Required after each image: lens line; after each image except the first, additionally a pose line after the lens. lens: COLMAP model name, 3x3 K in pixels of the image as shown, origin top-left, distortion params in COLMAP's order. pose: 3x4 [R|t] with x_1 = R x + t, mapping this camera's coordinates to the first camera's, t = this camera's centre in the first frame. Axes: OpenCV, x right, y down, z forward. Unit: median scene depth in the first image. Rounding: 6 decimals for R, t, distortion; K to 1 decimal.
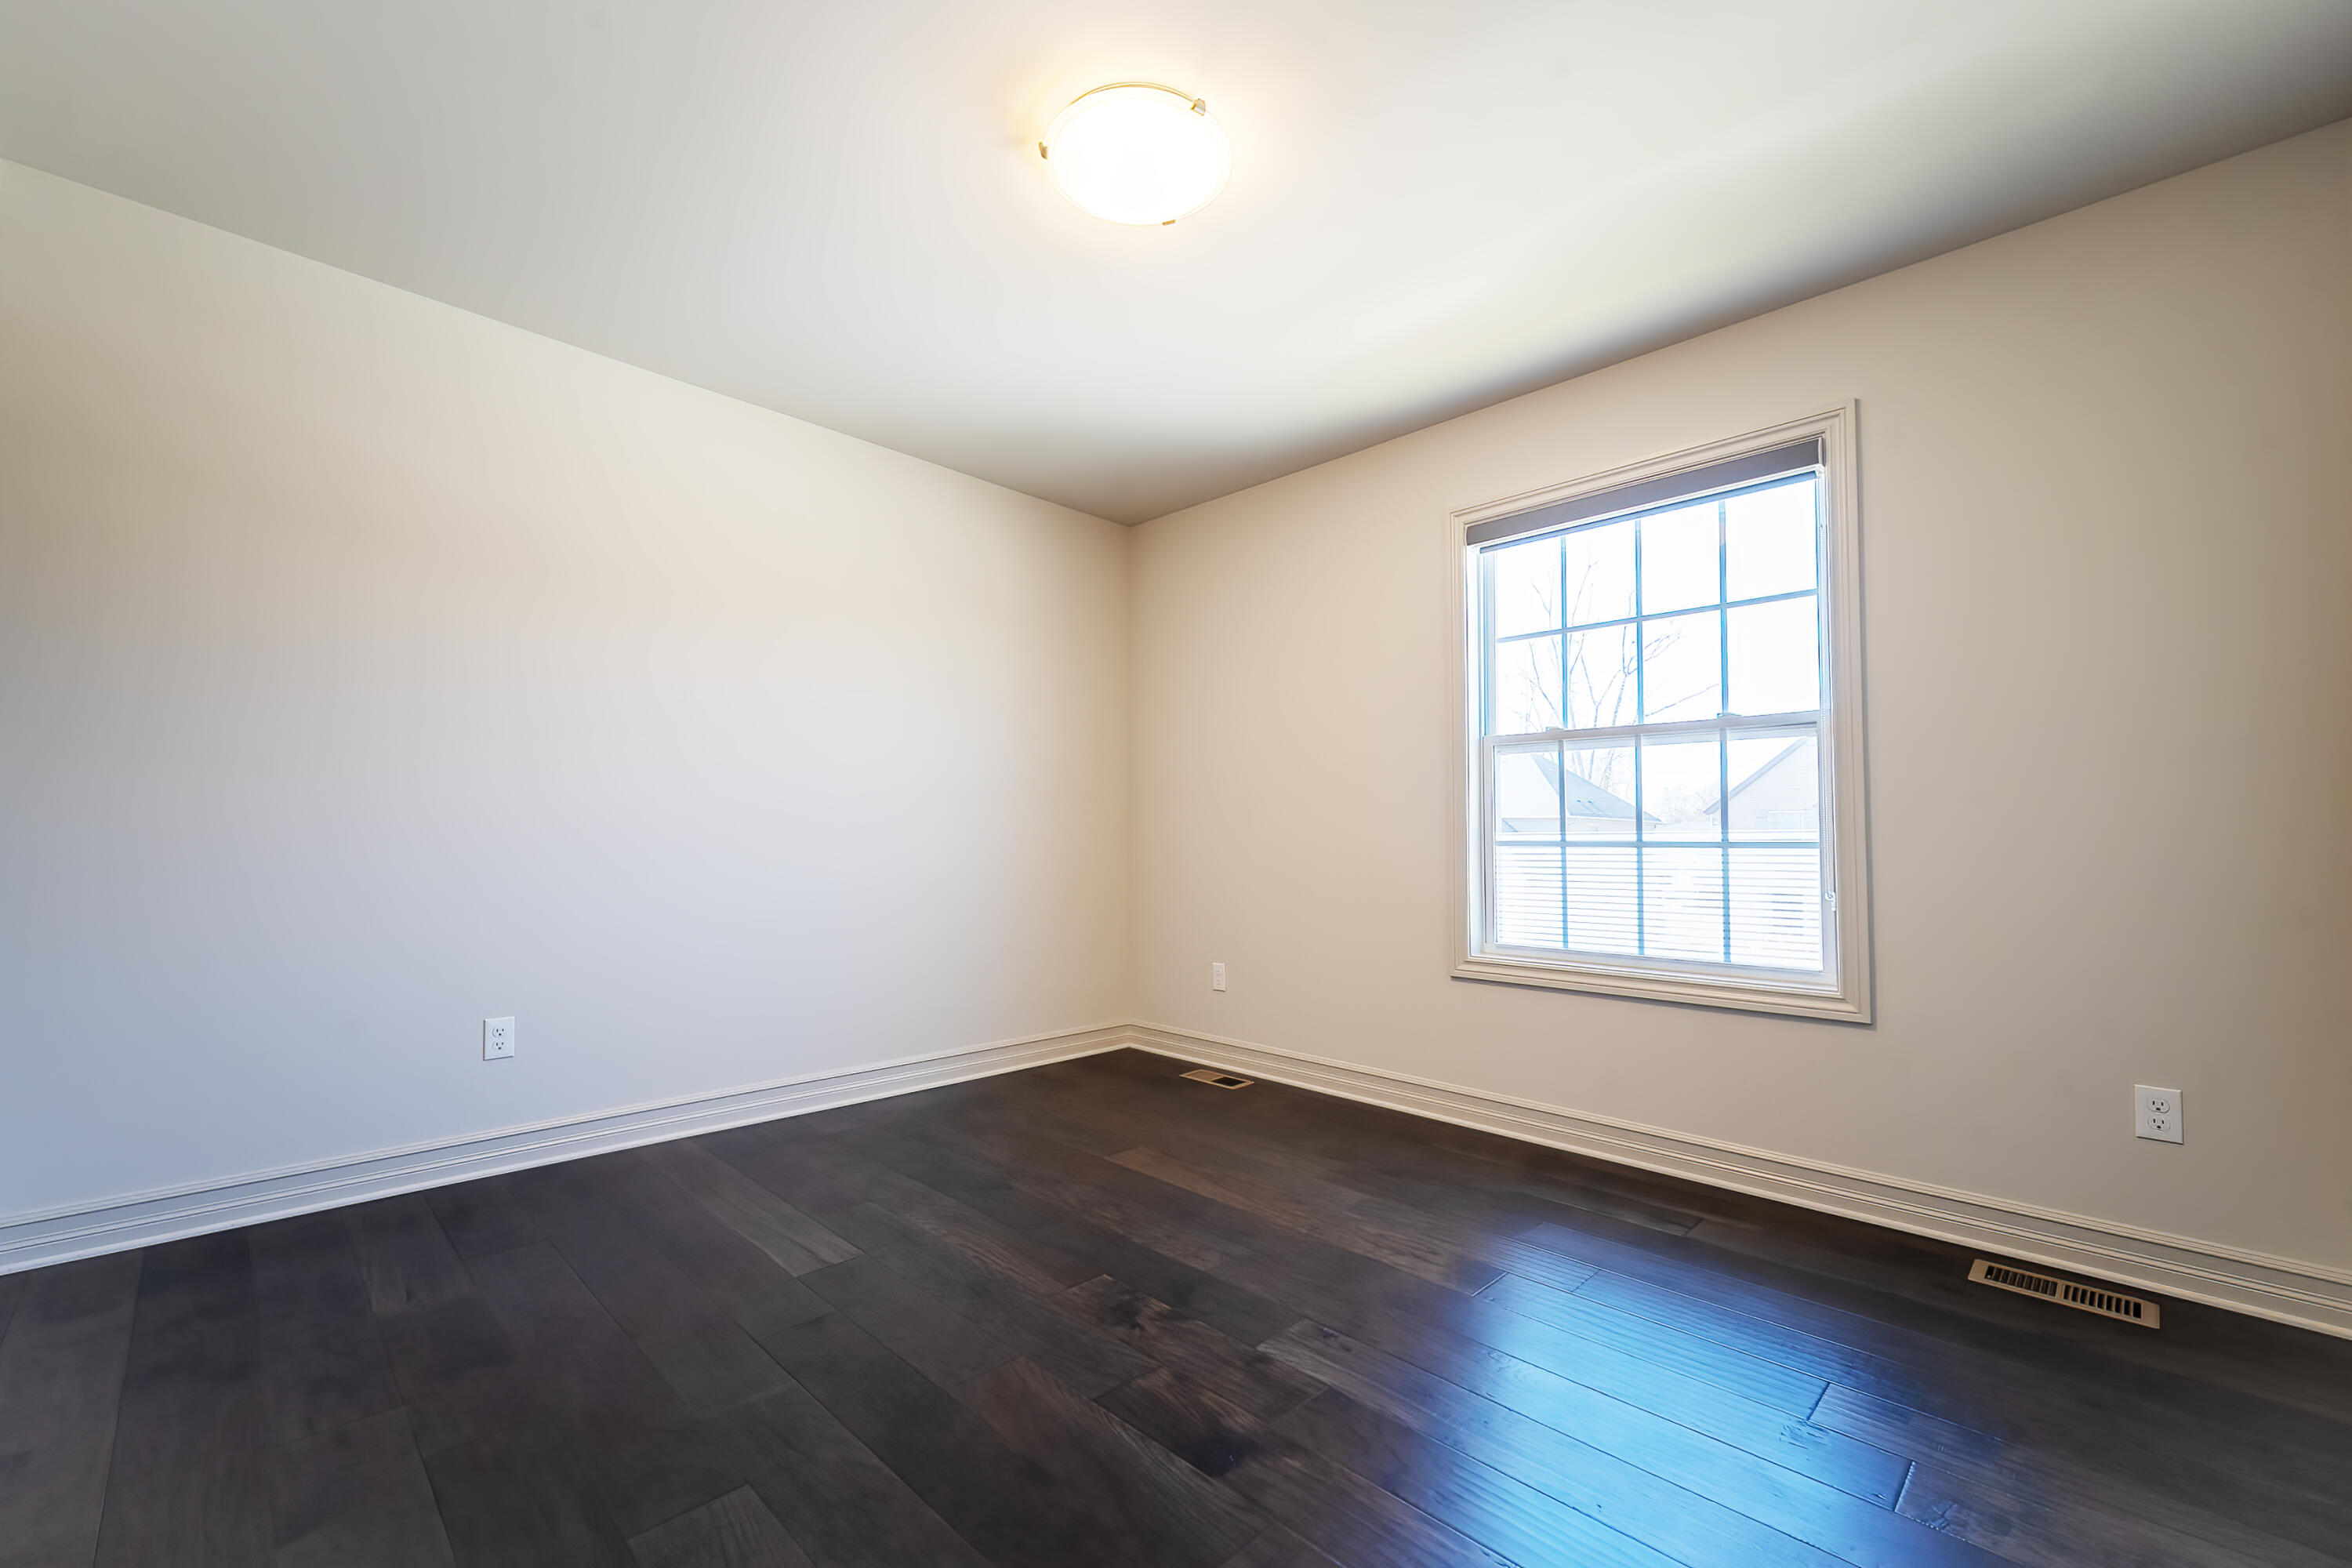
lens RADIAL K [[939.3, 0, 1178.0], [0, 939.3, 794.0], [0, 0, 1]] dist [0.000208, -0.000057]
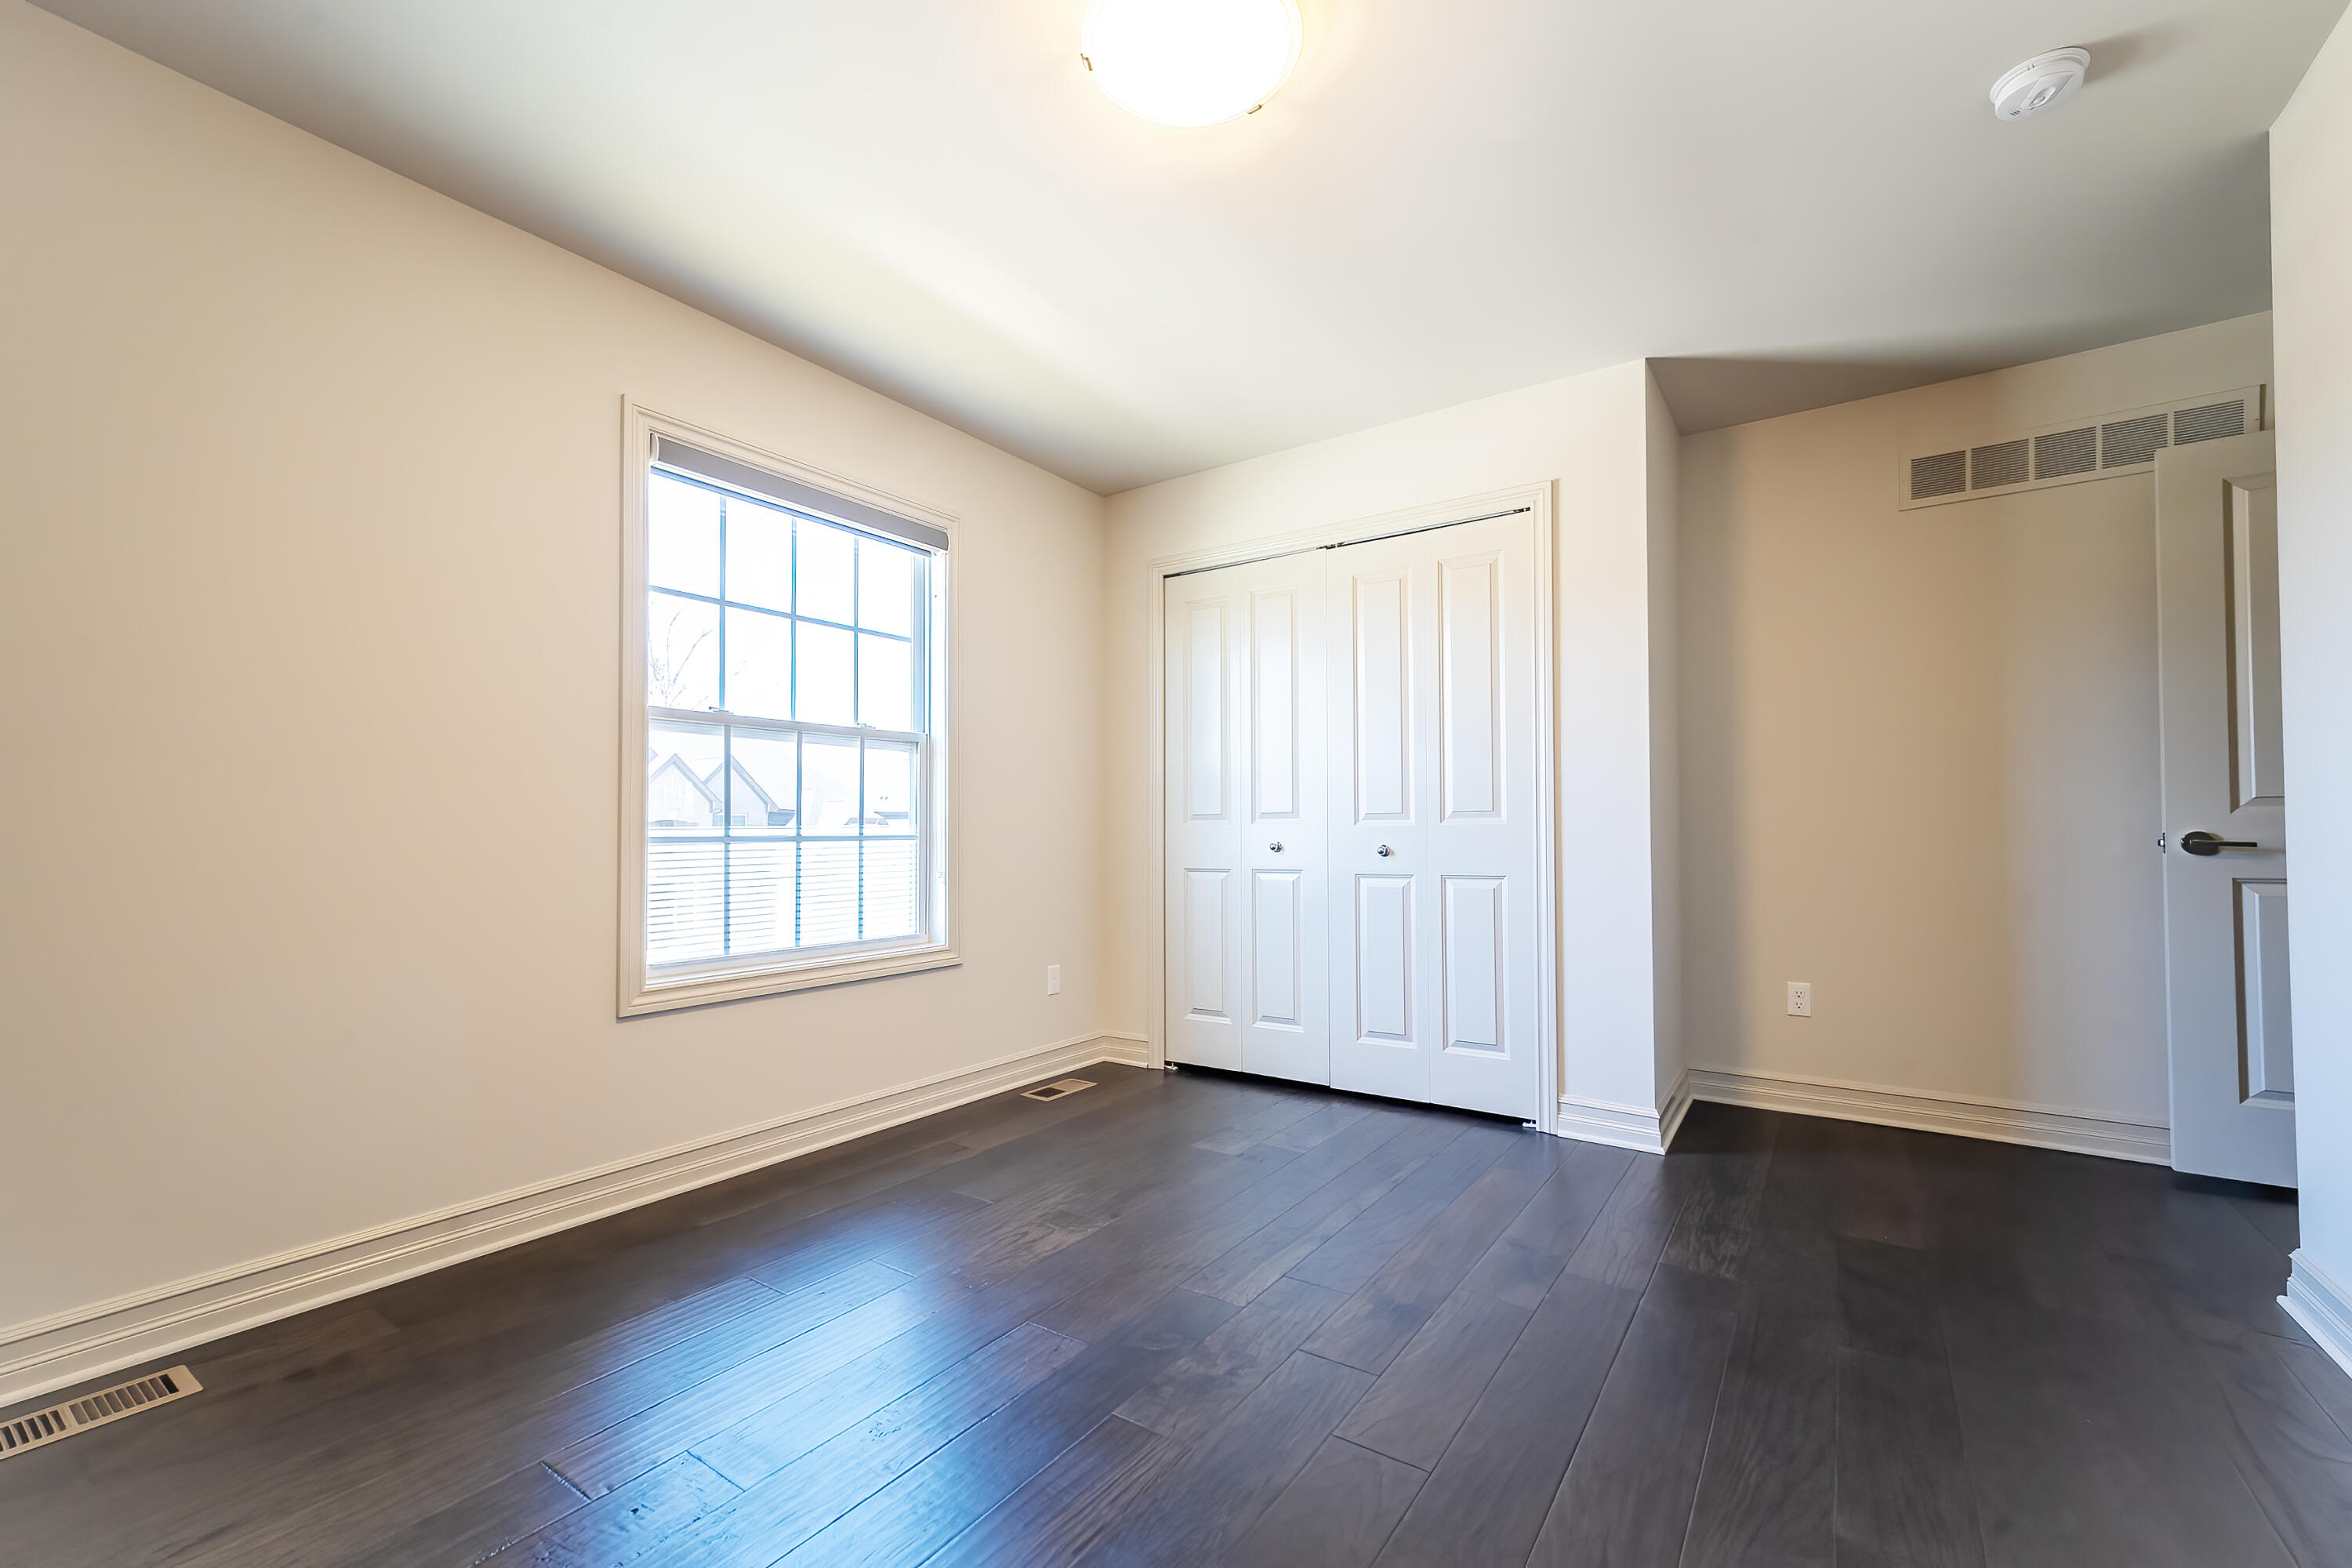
lens RADIAL K [[939.3, 0, 1178.0], [0, 939.3, 794.0], [0, 0, 1]] dist [0.000208, -0.000057]
pose [[-0.160938, 0.037757, 0.986242, -0.583776], [-0.040475, 0.998175, -0.044819, 0.033508], [-0.986134, -0.047131, -0.159116, 0.753052]]
